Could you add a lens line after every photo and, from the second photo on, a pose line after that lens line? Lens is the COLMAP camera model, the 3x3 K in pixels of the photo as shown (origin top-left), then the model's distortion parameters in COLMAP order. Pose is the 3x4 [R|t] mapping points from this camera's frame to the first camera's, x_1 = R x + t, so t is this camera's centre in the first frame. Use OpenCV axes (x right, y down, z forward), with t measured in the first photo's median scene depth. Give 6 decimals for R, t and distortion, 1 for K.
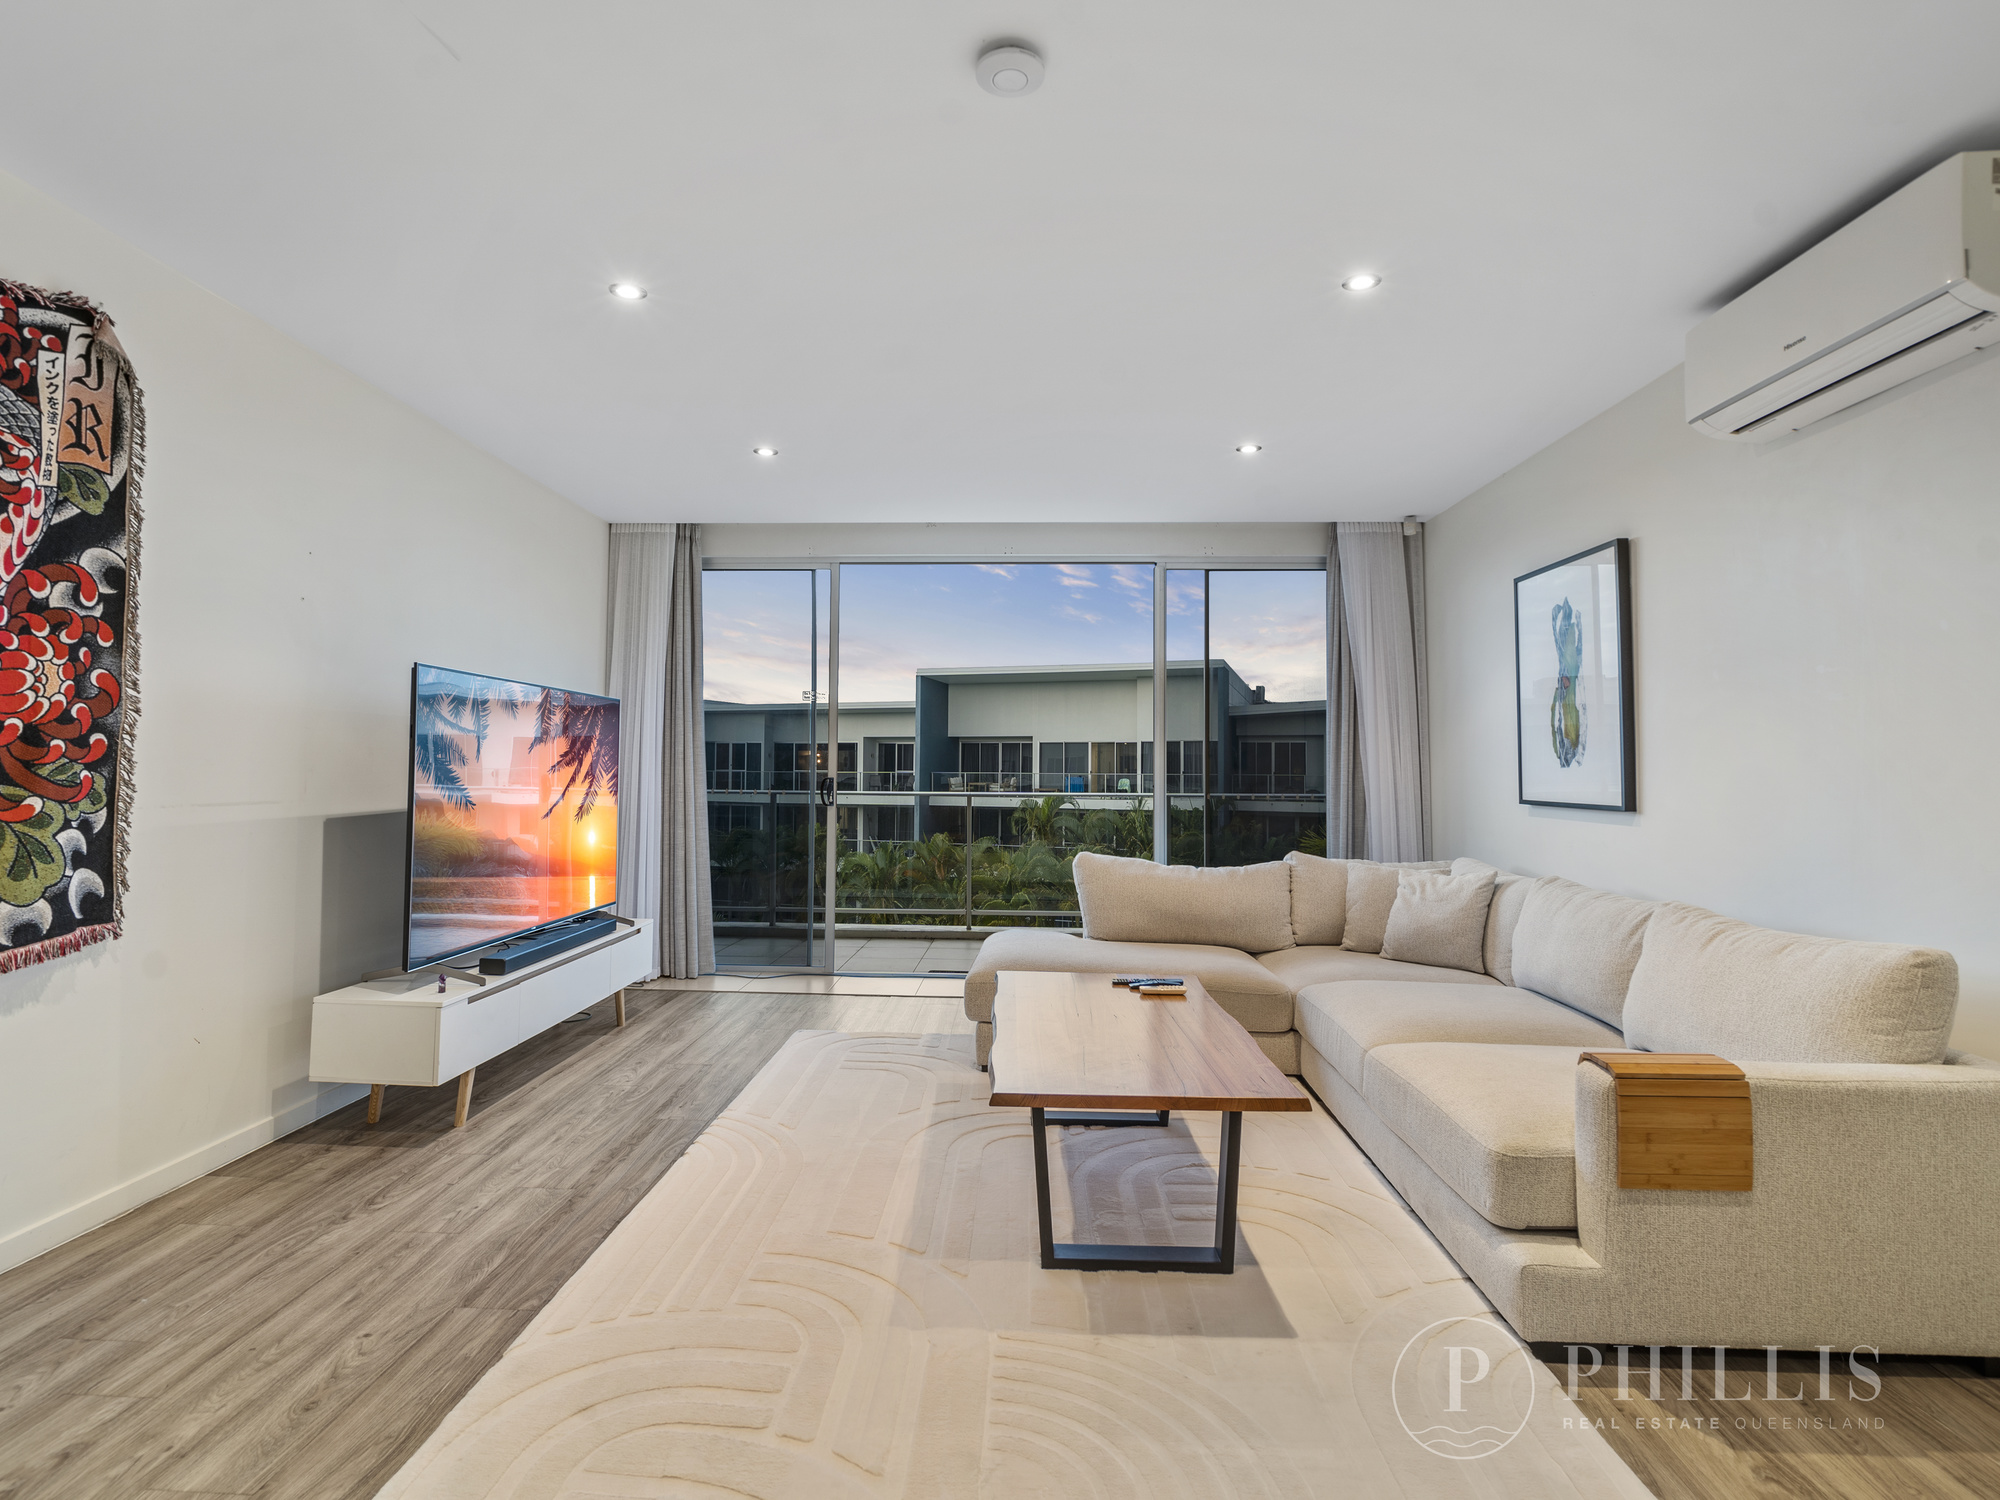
lens RADIAL K [[1061.2, 0, 999.8], [0, 1061.2, 723.4], [0, 0, 1]] dist [-0.003179, -0.000511]
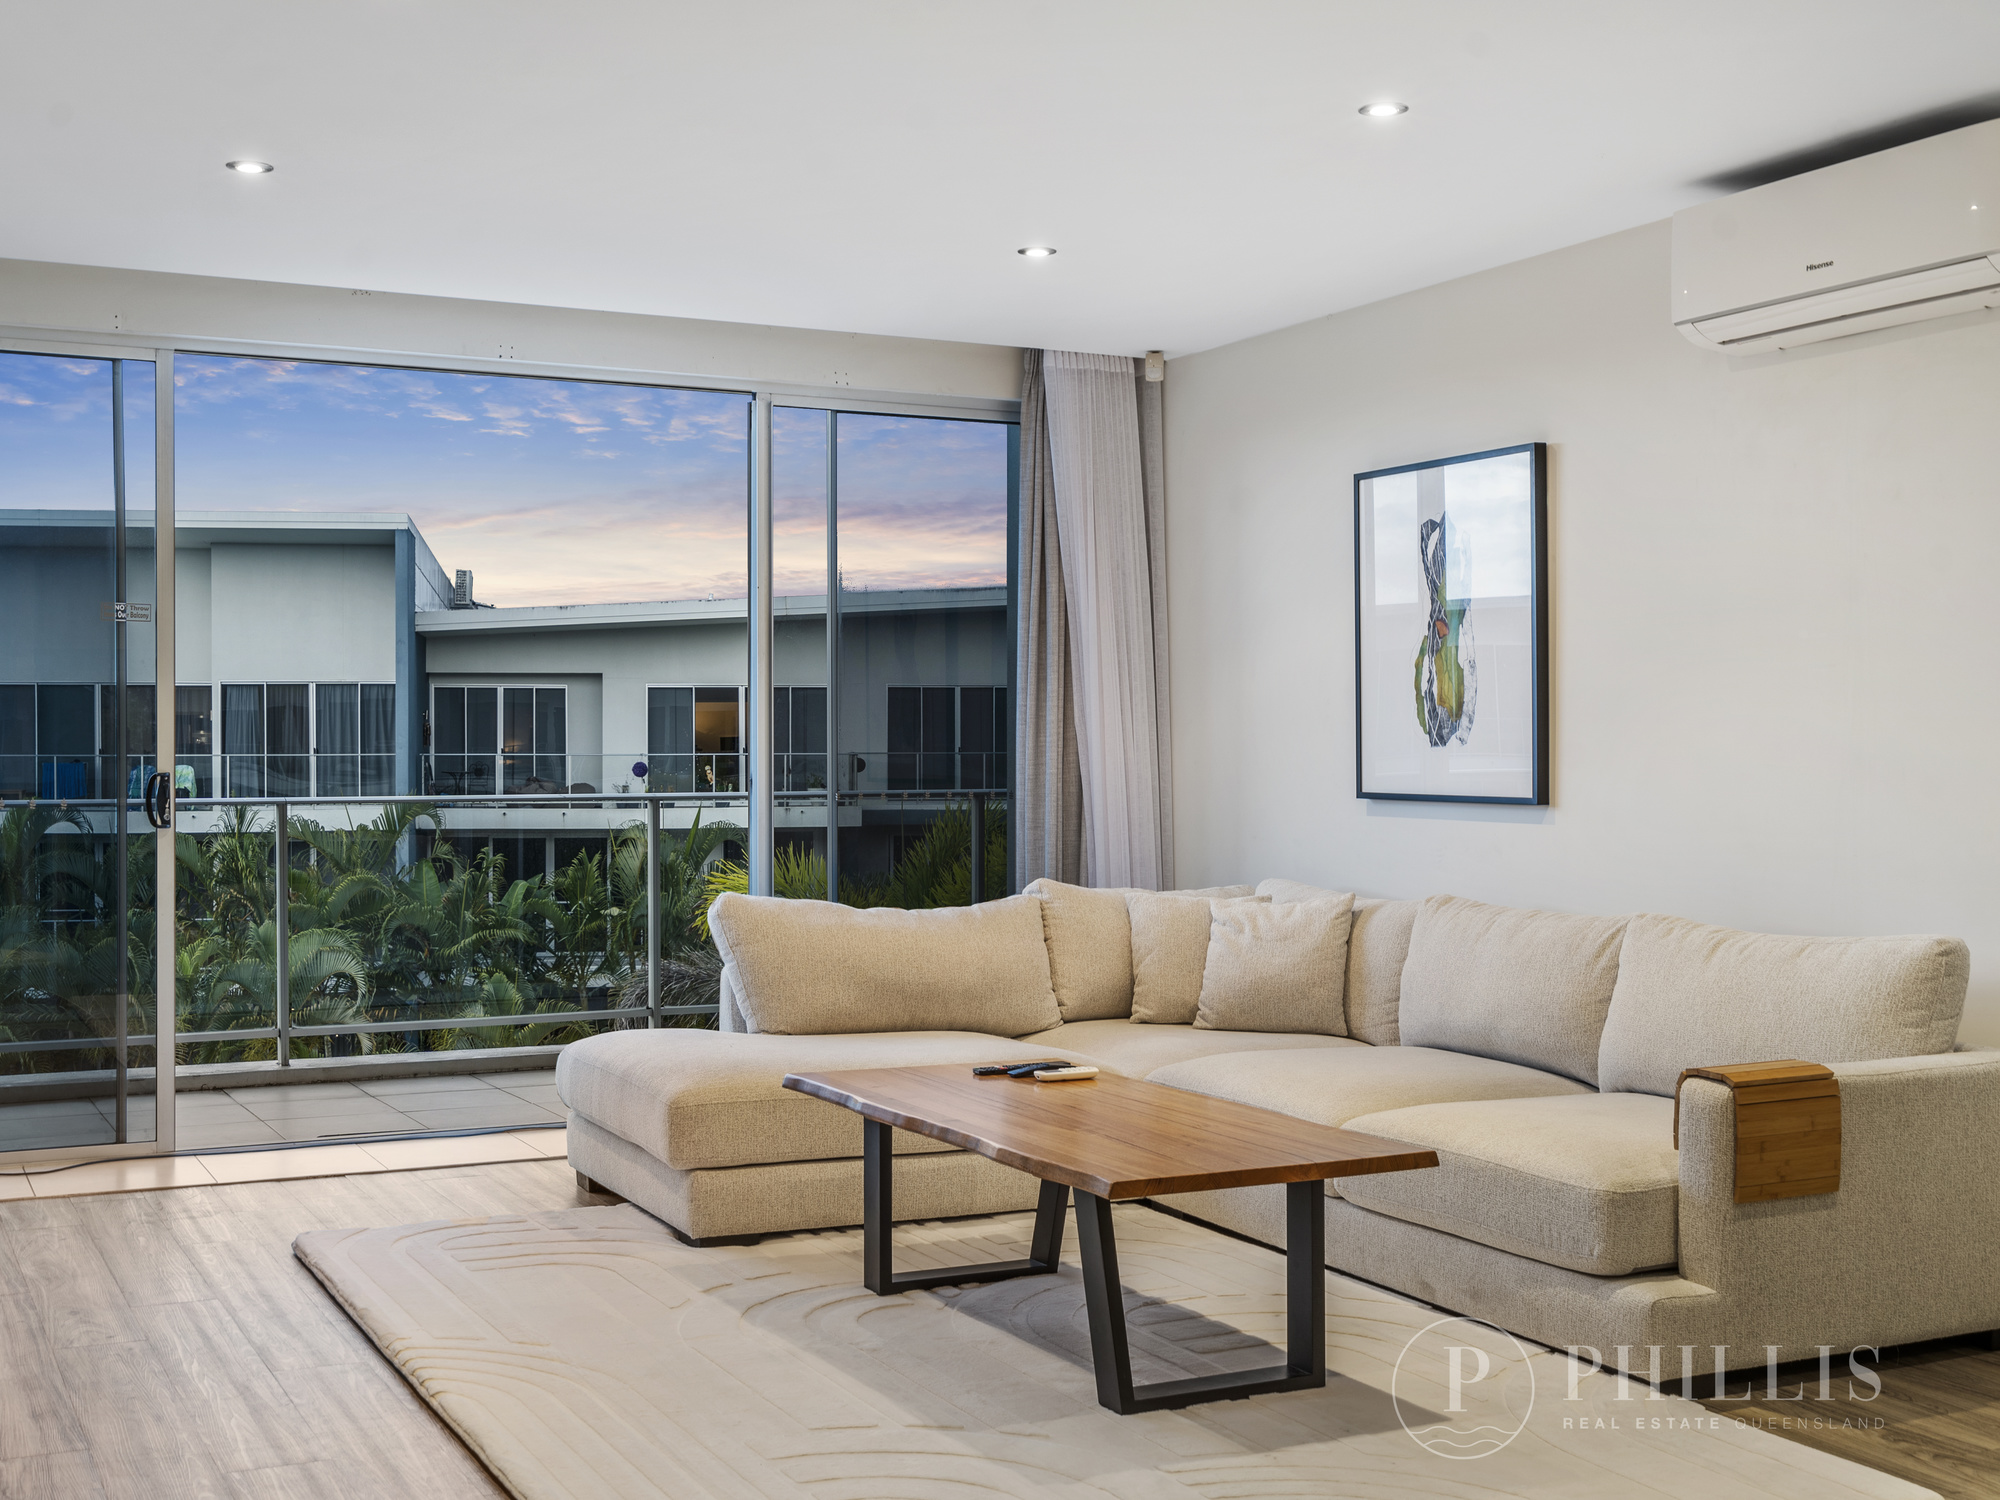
lens RADIAL K [[2249.2, 0, 1000.0], [0, 2249.2, 750.0], [0, 0, 1]] dist [-0.006444, -0.018749]
pose [[0.876489, -0.008240, 0.481352, -0.478088], [-0.014325, 0.998964, 0.043186, -0.018560], [-0.481209, -0.044748, 0.875463, -0.205385]]
